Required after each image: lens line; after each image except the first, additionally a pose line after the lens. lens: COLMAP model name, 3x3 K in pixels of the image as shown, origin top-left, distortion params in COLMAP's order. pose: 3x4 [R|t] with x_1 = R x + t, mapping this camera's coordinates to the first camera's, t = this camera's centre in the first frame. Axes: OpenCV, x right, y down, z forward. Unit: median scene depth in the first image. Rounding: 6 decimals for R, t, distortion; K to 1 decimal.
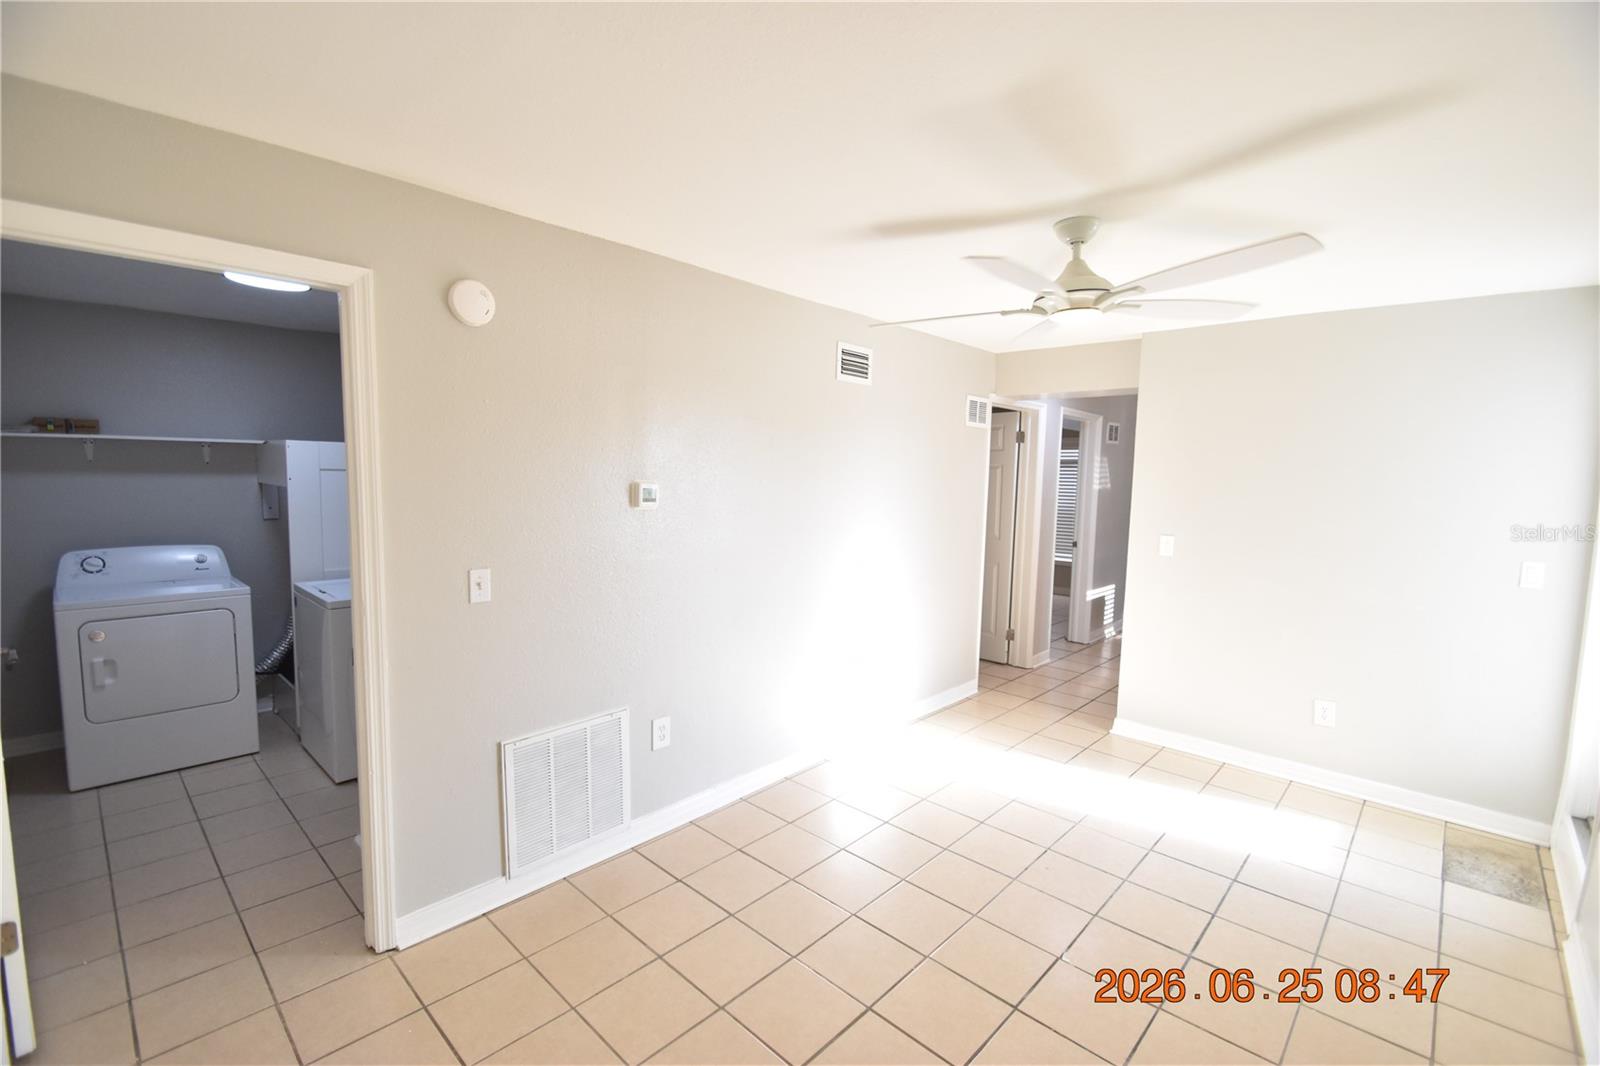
lens RADIAL K [[706.7, 0, 792.6], [0, 706.7, 538.3], [0, 0, 1]] dist [0.016123, -0.013071]
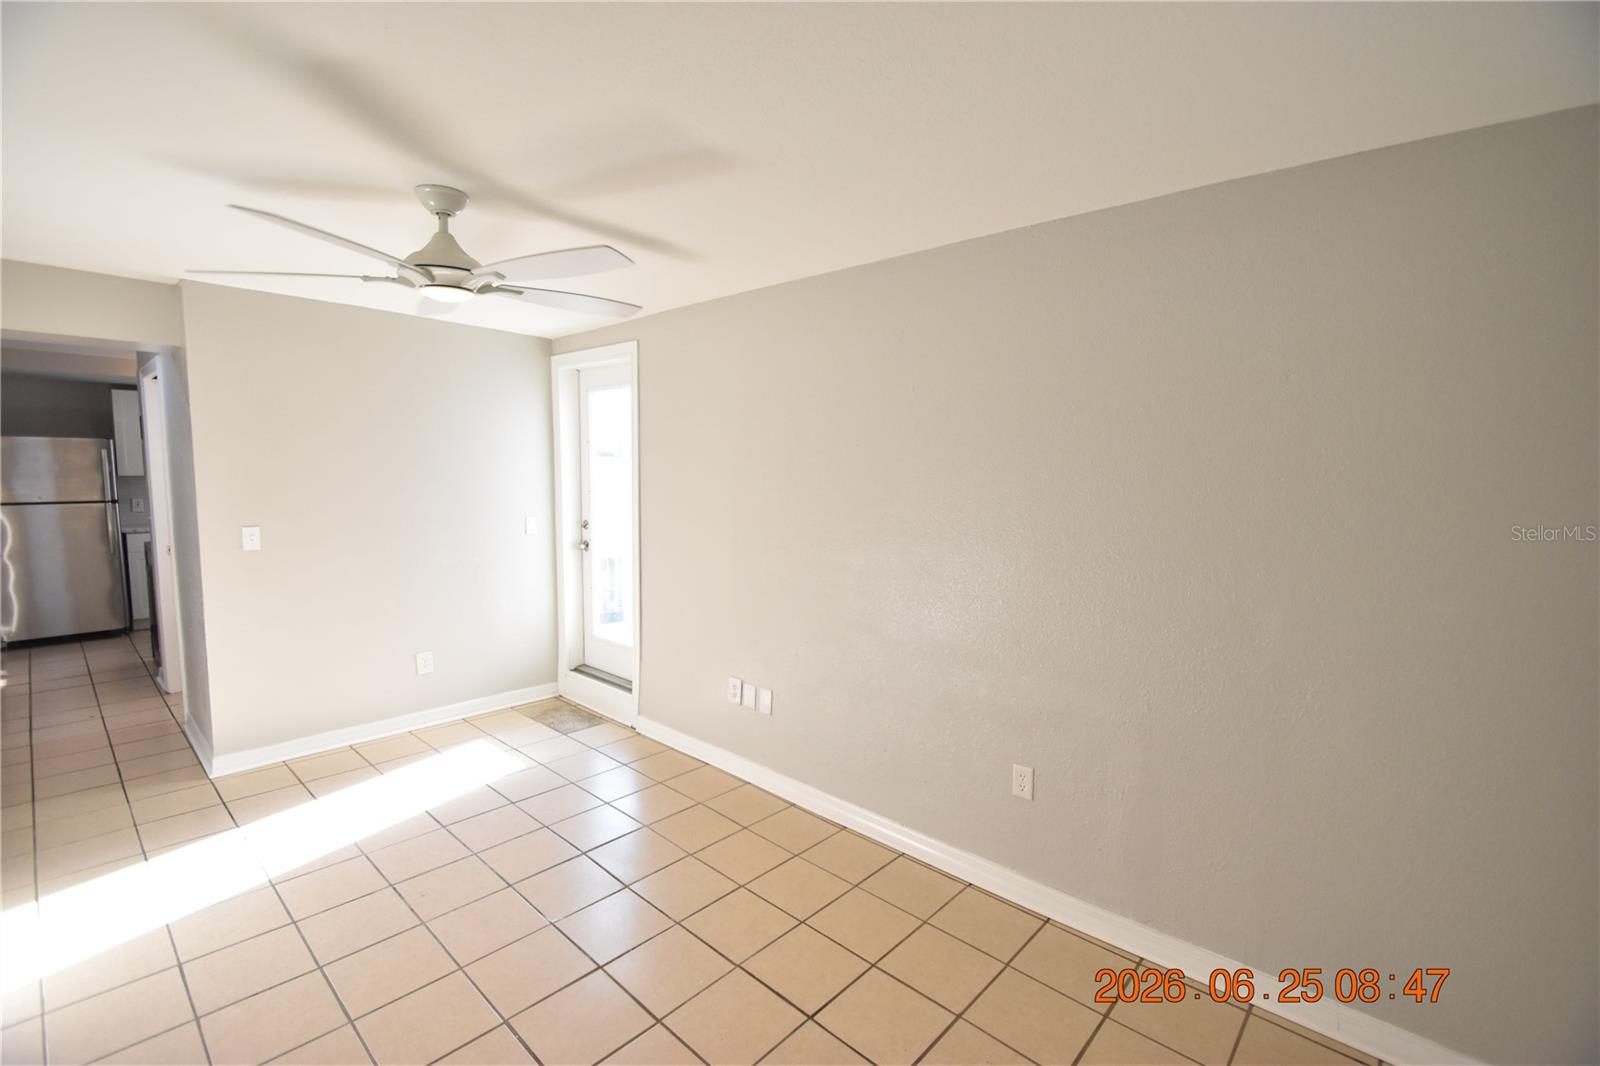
lens RADIAL K [[706.7, 0, 792.6], [0, 706.7, 538.3], [0, 0, 1]] dist [0.016123, -0.013071]
pose [[-0.005380, -0.116440, 0.993183, -0.901893], [0.080583, 0.989917, 0.116494, -0.099922], [-0.996733, 0.080660, 0.004058, 0.885941]]
